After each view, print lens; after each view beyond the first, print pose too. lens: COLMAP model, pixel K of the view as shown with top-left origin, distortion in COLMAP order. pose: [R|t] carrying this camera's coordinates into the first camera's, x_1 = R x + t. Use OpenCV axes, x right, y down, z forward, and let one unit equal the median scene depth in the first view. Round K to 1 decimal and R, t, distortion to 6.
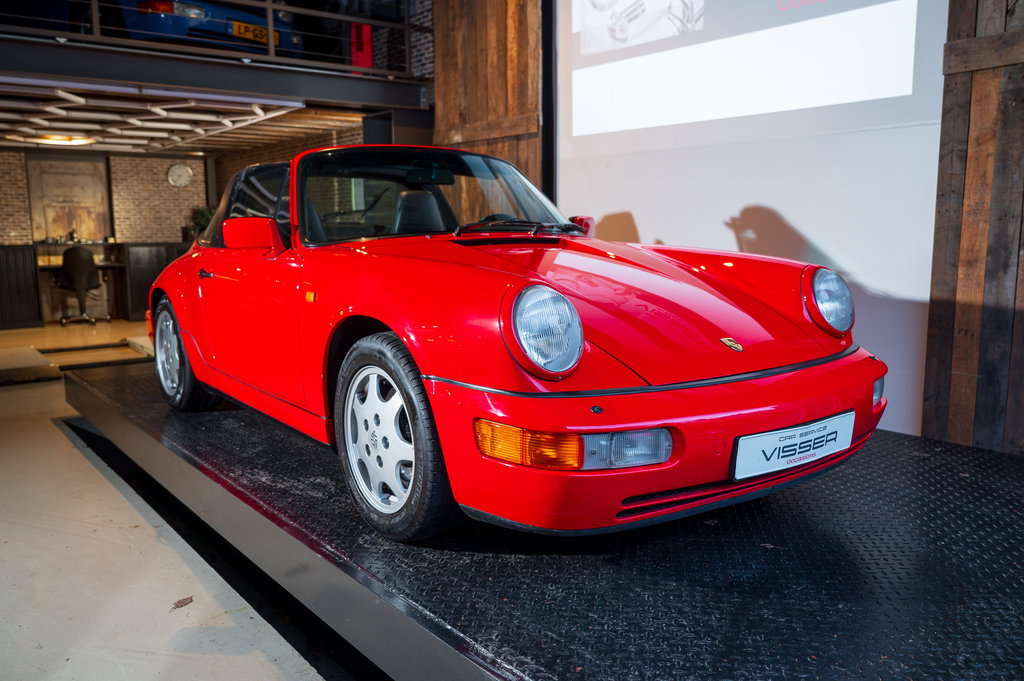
lens RADIAL K [[809.9, 0, 552.7], [0, 809.9, 353.0], [0, 0, 1]] dist [0.000078, -0.007409]
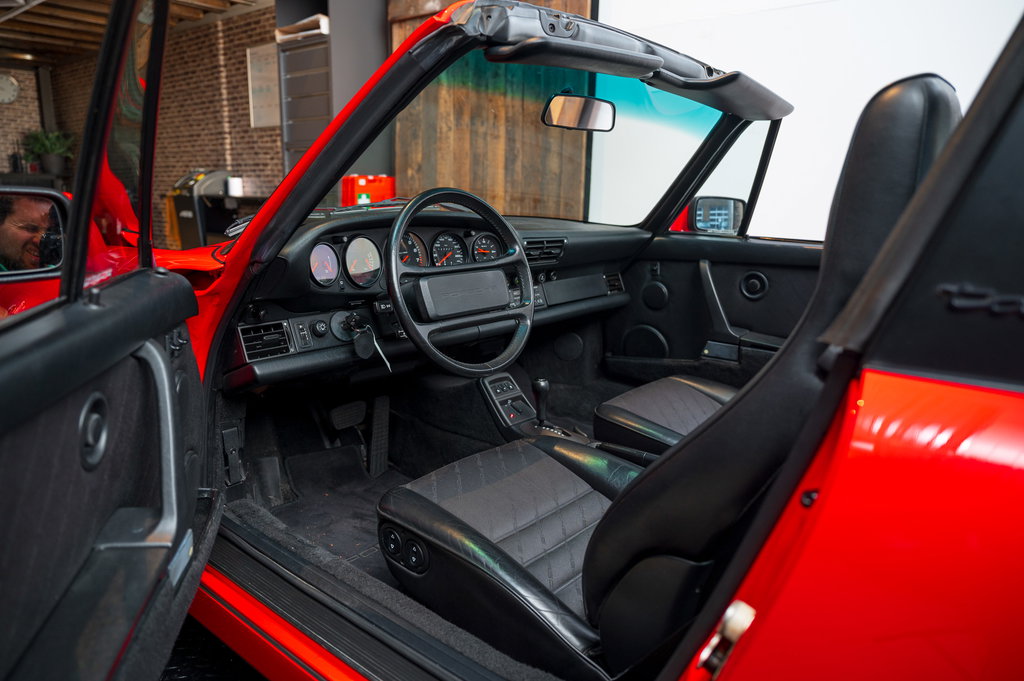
lens RADIAL K [[678.2, 0, 512.0], [0, 678.2, 340.5], [0, 0, 1]] dist [-0.001504, 0.003054]
pose [[0.983263, -0.012378, 0.181769, -0.130797], [0.001600, 0.998237, 0.059324, -0.015467], [-0.182183, -0.058040, 0.981550, 0.340364]]
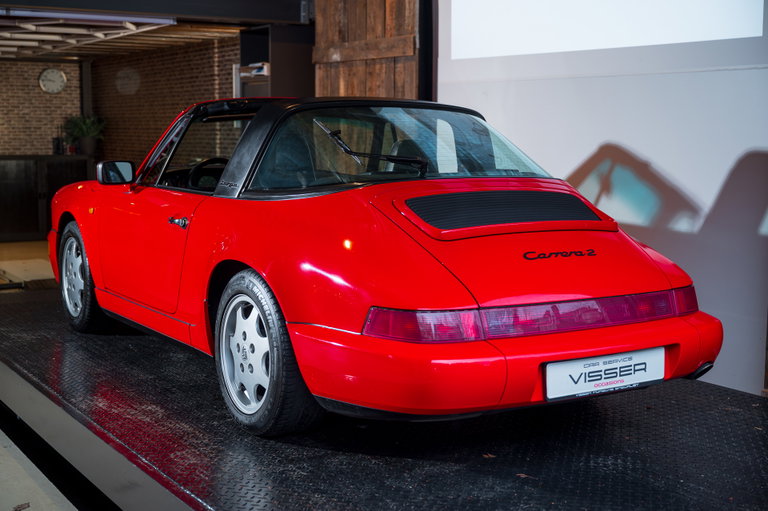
lens RADIAL K [[1067.4, 0, 384.0], [0, 1067.4, 255.5], [0, 0, 1]] dist [0.019693, 0.115875]
pose [[0.990802, 0.025151, -0.132962, 0.085434], [-0.029388, 0.999118, -0.030000, -0.004099], [0.132091, 0.033632, 0.990667, -0.155300]]
